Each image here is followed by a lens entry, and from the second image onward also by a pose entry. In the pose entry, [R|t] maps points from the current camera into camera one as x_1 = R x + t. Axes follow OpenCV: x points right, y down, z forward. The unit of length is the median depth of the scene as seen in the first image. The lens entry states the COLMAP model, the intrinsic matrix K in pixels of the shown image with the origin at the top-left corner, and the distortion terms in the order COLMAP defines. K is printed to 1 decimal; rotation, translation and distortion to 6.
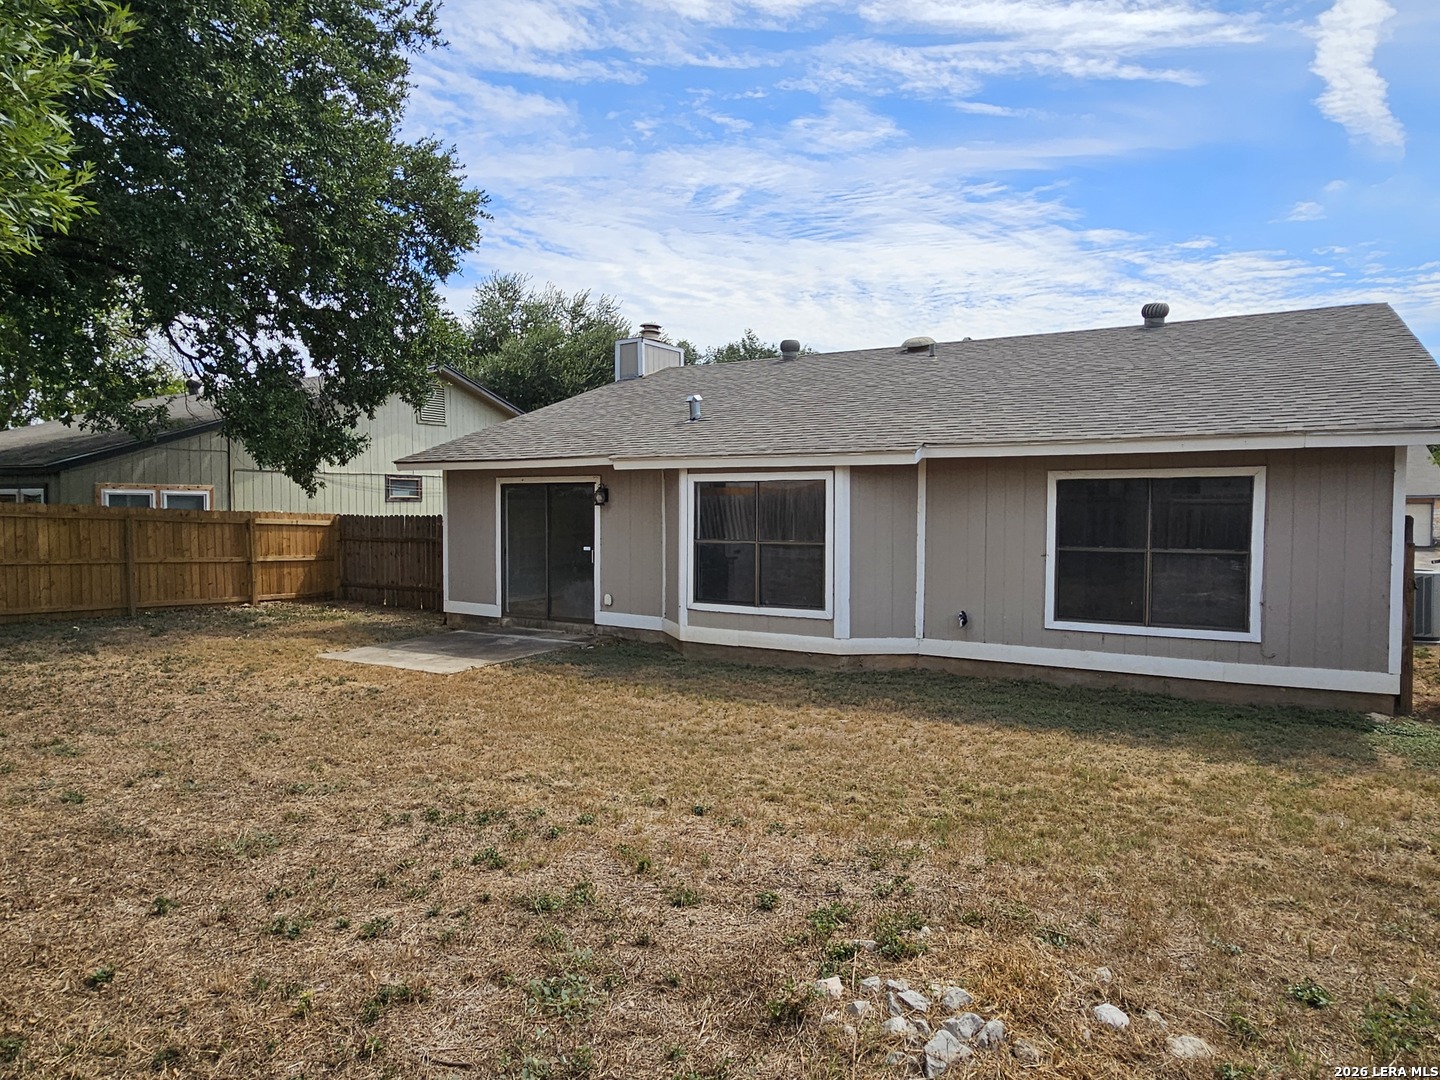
lens RADIAL K [[901.7, 0, 723.9], [0, 901.7, 540.8], [0, 0, 1]] dist [0.002597, 0.001109]
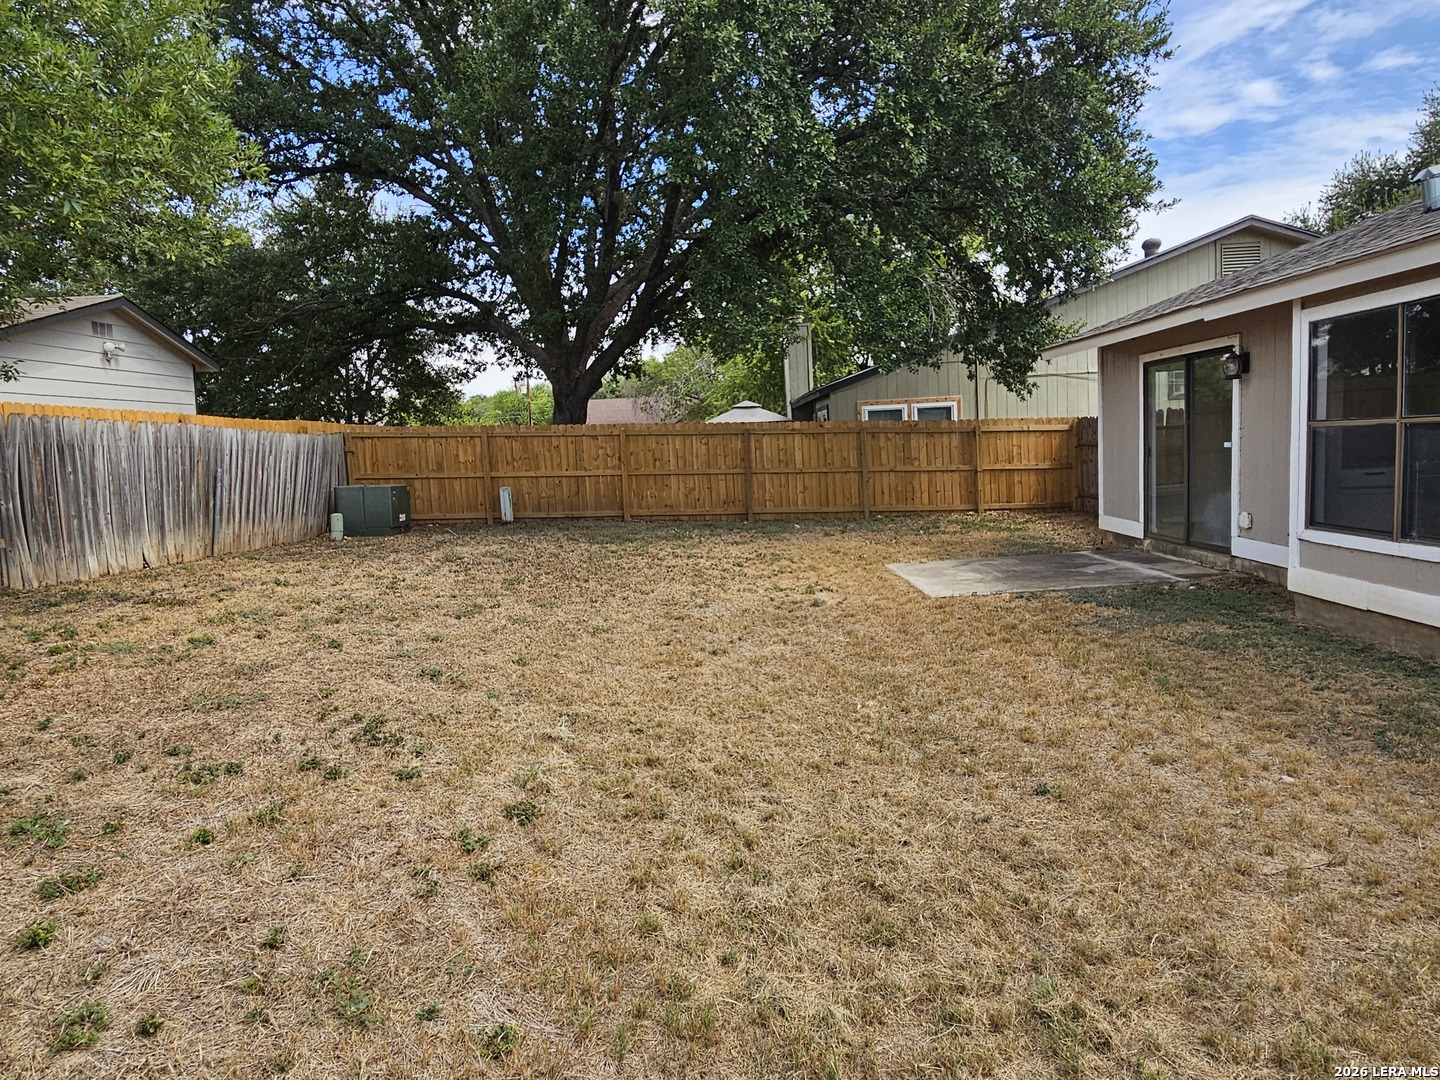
lens RADIAL K [[901.7, 0, 720.5], [0, 901.7, 534.5], [0, 0, 1]] dist [0.002597, 0.001109]
pose [[0.510134, 0.054371, -0.858375, 0.197859], [0.021126, 0.996907, 0.075700, 0.013606], [0.859836, -0.056751, 0.507407, 0.259652]]
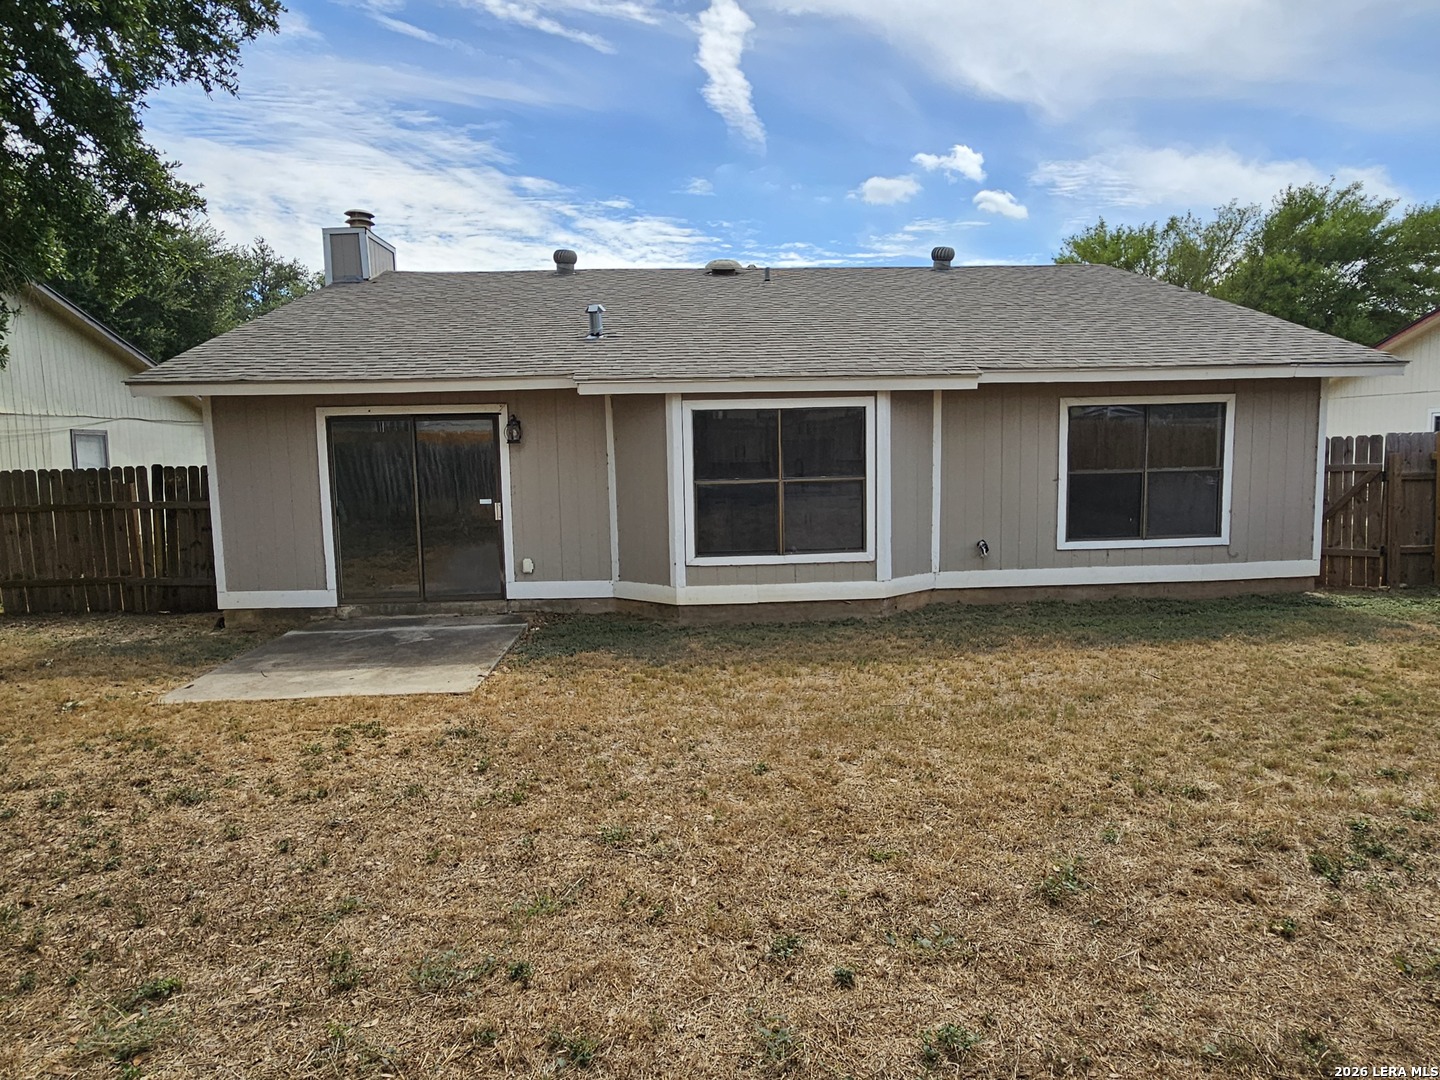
lens RADIAL K [[901.7, 0, 721.1], [0, 901.7, 545.6], [0, 0, 1]] dist [0.002597, 0.001109]
pose [[0.830503, -0.081825, 0.550971, -0.331683], [0.044014, 0.995699, 0.081528, -0.006087], [-0.555272, -0.043459, 0.830533, 0.212846]]
